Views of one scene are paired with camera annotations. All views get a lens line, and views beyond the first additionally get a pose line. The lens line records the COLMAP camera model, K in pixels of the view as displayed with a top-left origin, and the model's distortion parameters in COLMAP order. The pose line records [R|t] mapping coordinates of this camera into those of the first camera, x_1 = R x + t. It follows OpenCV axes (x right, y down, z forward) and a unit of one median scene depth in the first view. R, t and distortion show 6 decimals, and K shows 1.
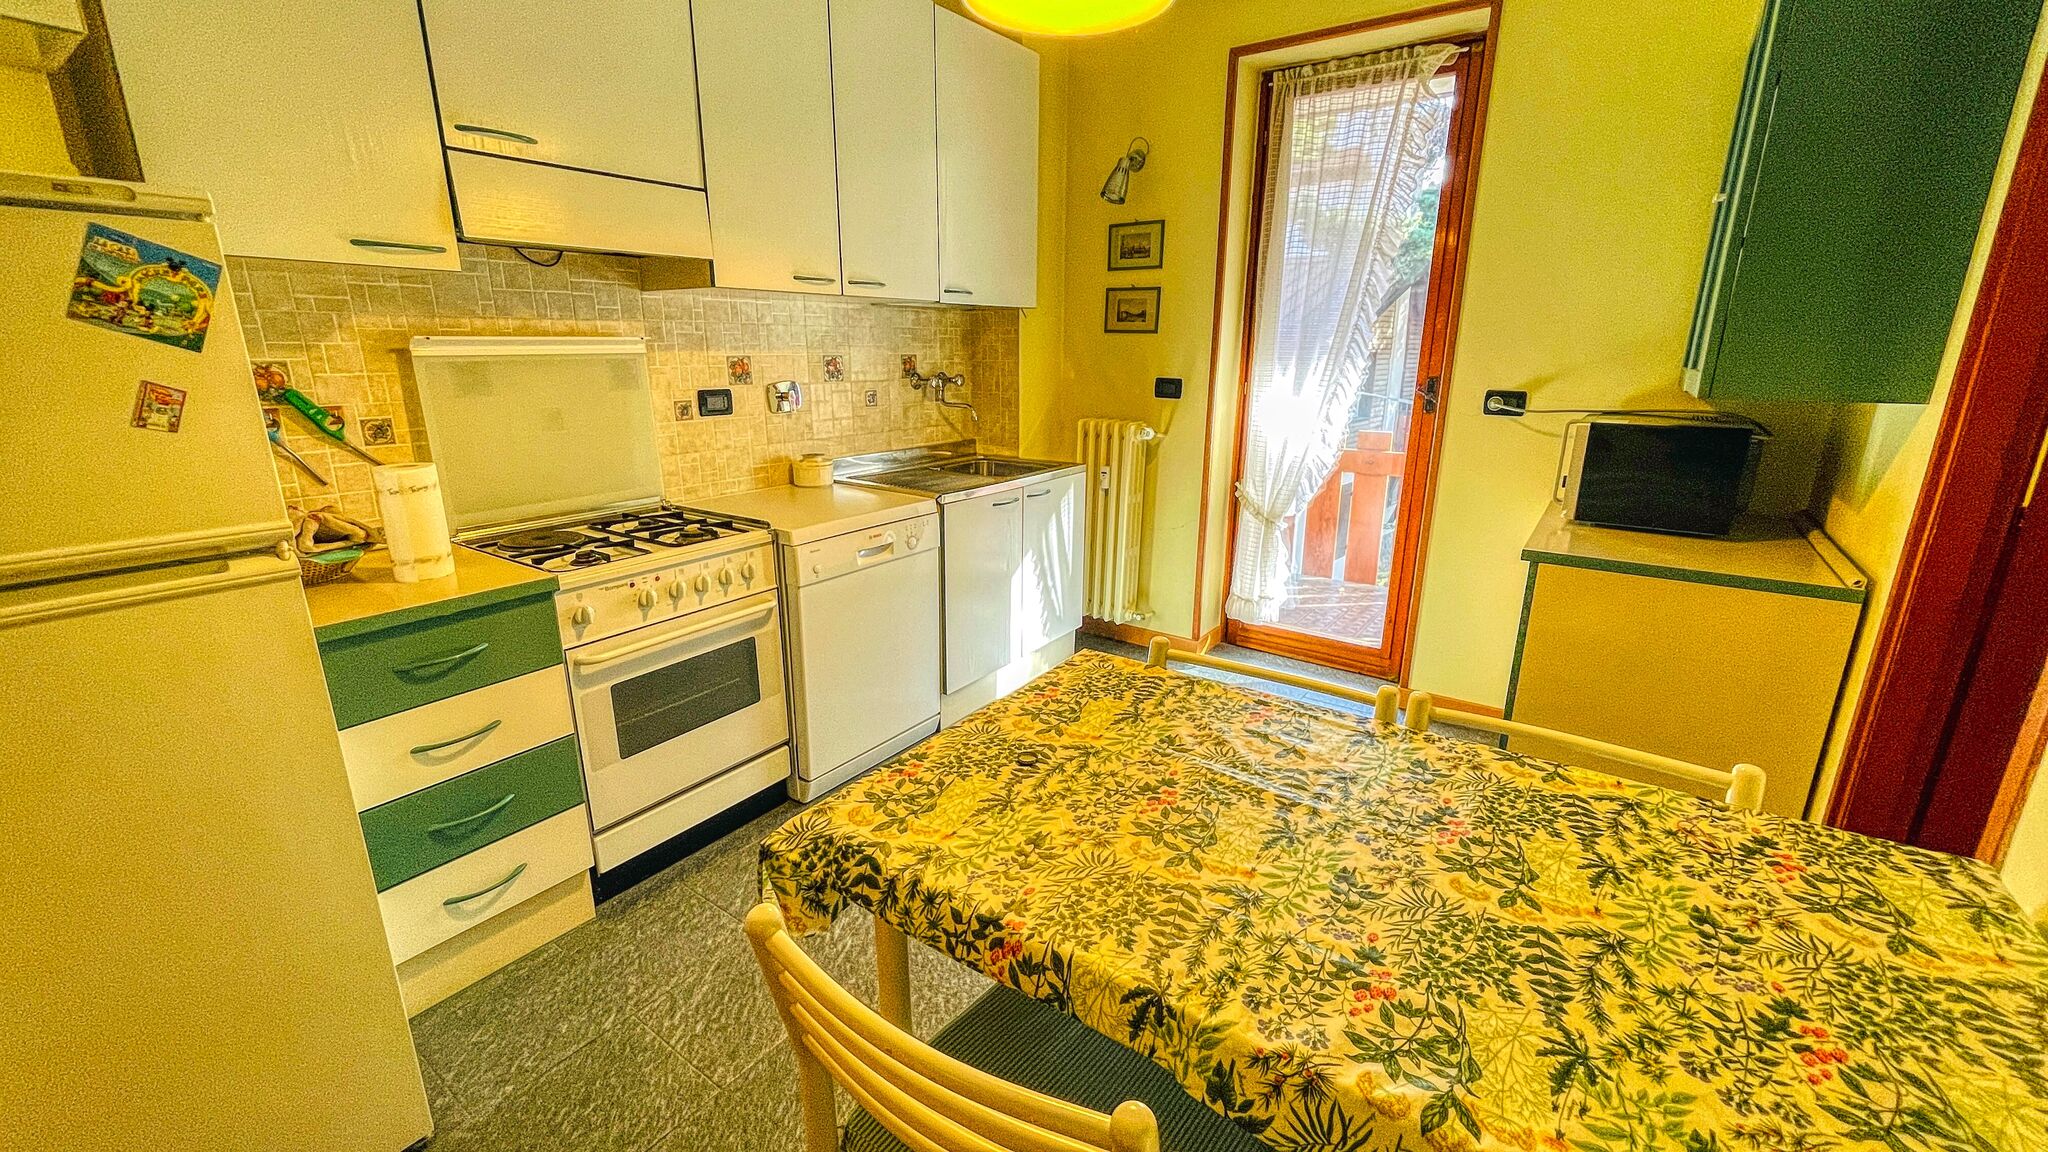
lens RADIAL K [[823.6, 0, 1019.8], [0, 823.6, 574.0], [0, 0, 1]] dist [-0.003413, 0.000171]
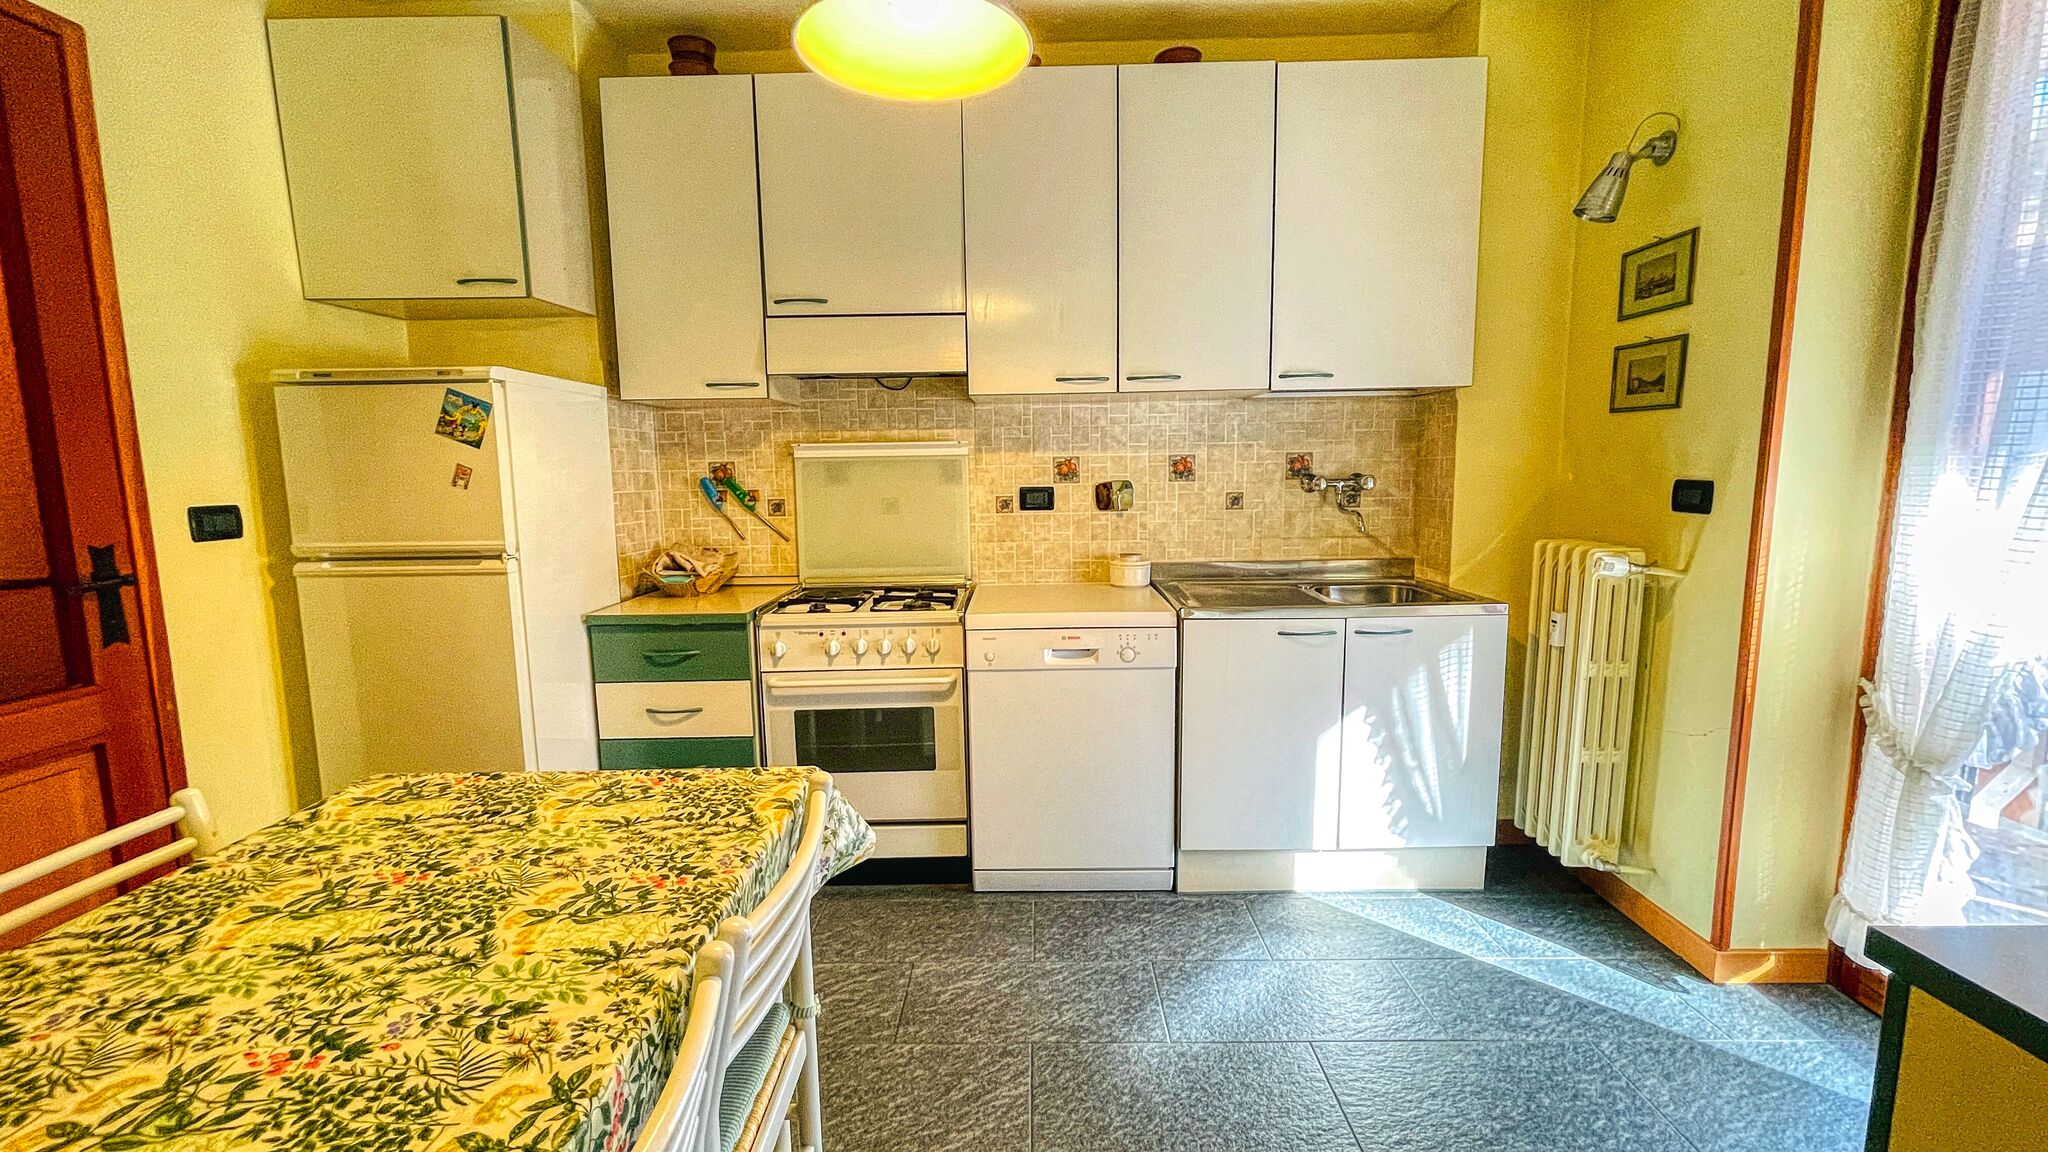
lens RADIAL K [[823.6, 0, 1019.8], [0, 823.6, 574.0], [0, 0, 1]] dist [-0.003413, 0.000171]
pose [[0.573809, 0.090835, -0.813936, 0.510700], [-0.202913, 0.978612, -0.033837, -0.069052], [0.793454, 0.184574, 0.579968, 0.369268]]
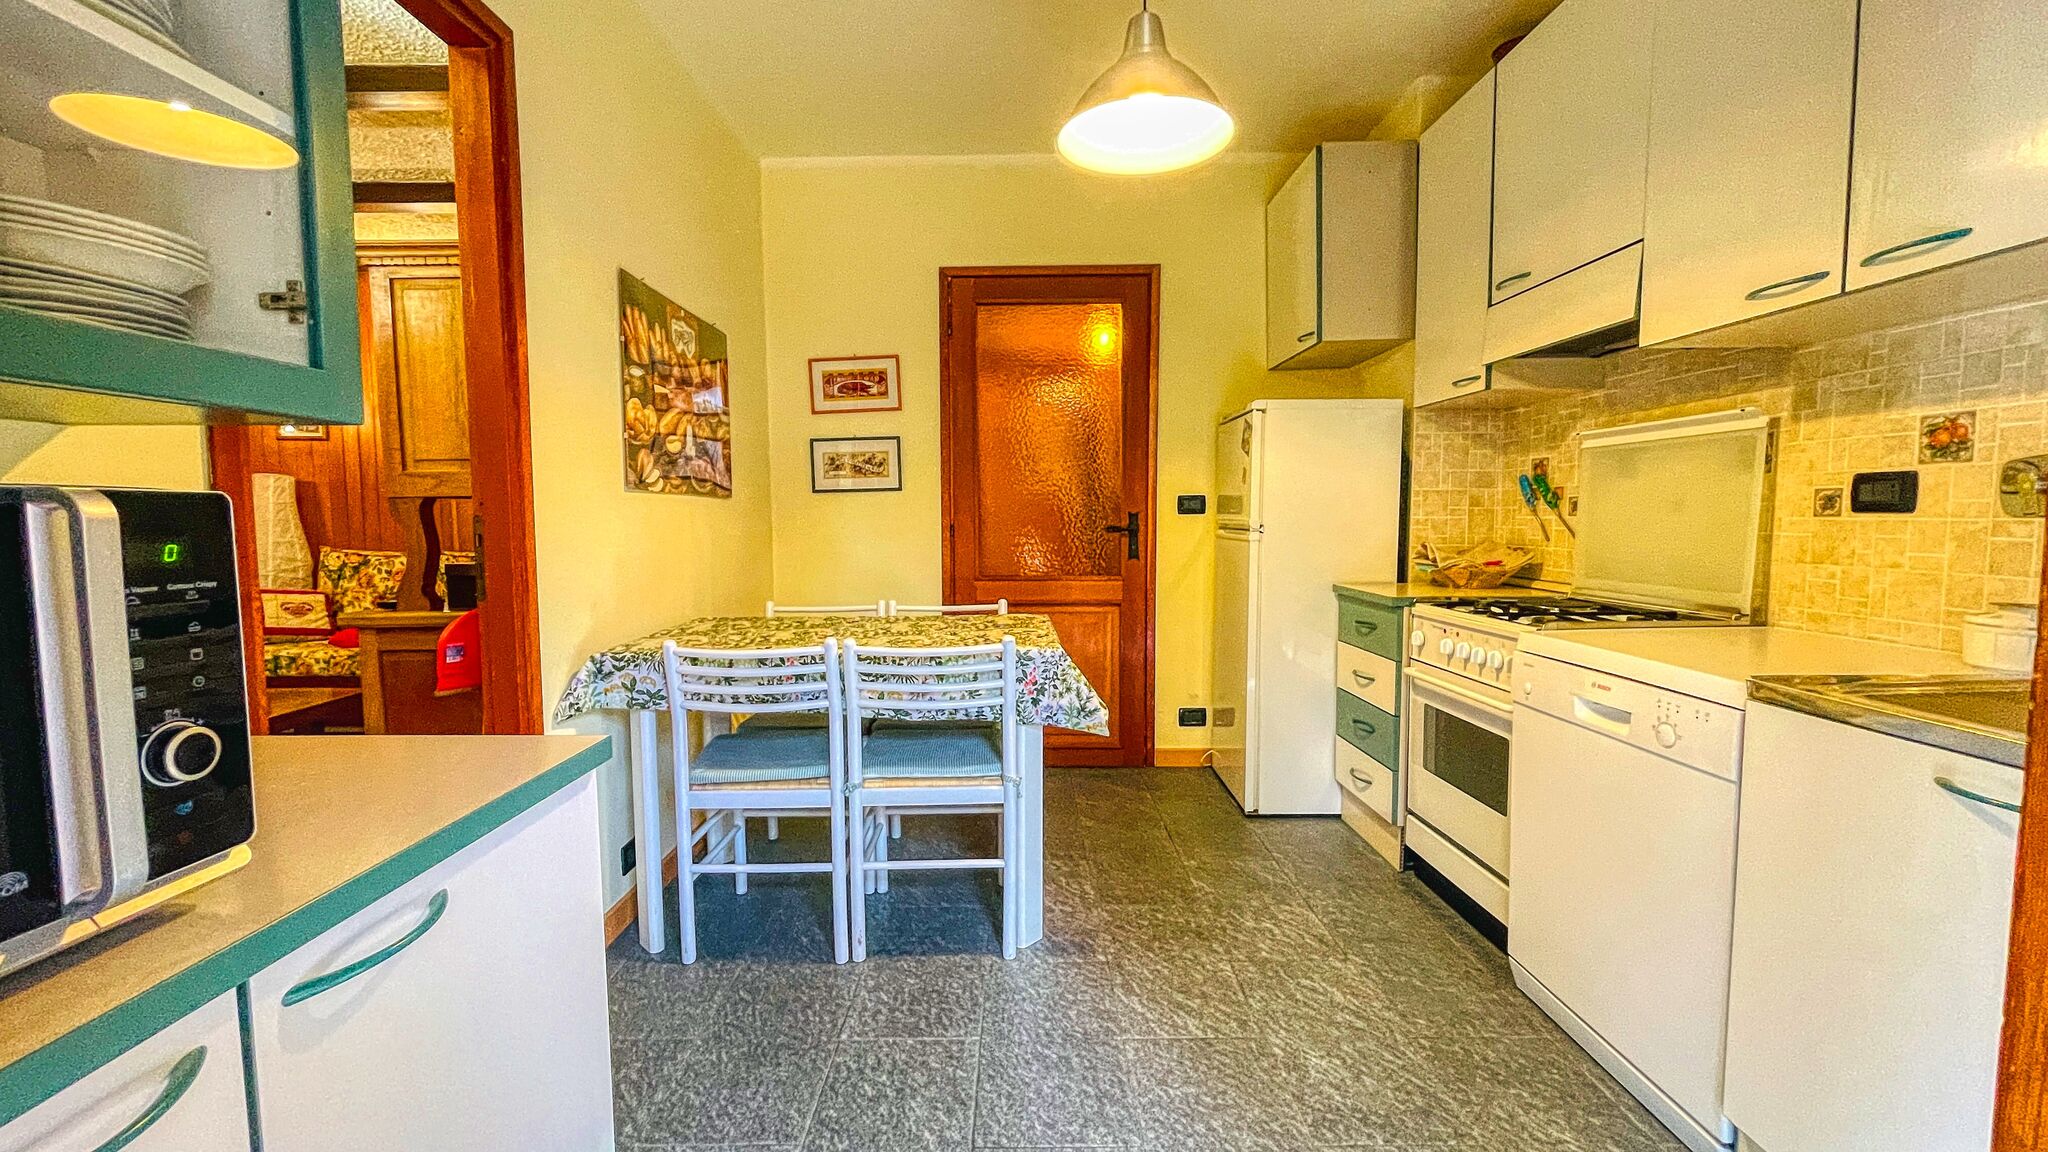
lens RADIAL K [[823.6, 0, 1019.8], [0, 823.6, 574.0], [0, 0, 1]] dist [-0.003413, 0.000171]
pose [[-0.808790, 0.044518, -0.586411, 0.527364], [-0.153304, 0.946696, 0.283310, -0.225069], [0.567765, 0.319038, -0.758853, 1.118137]]
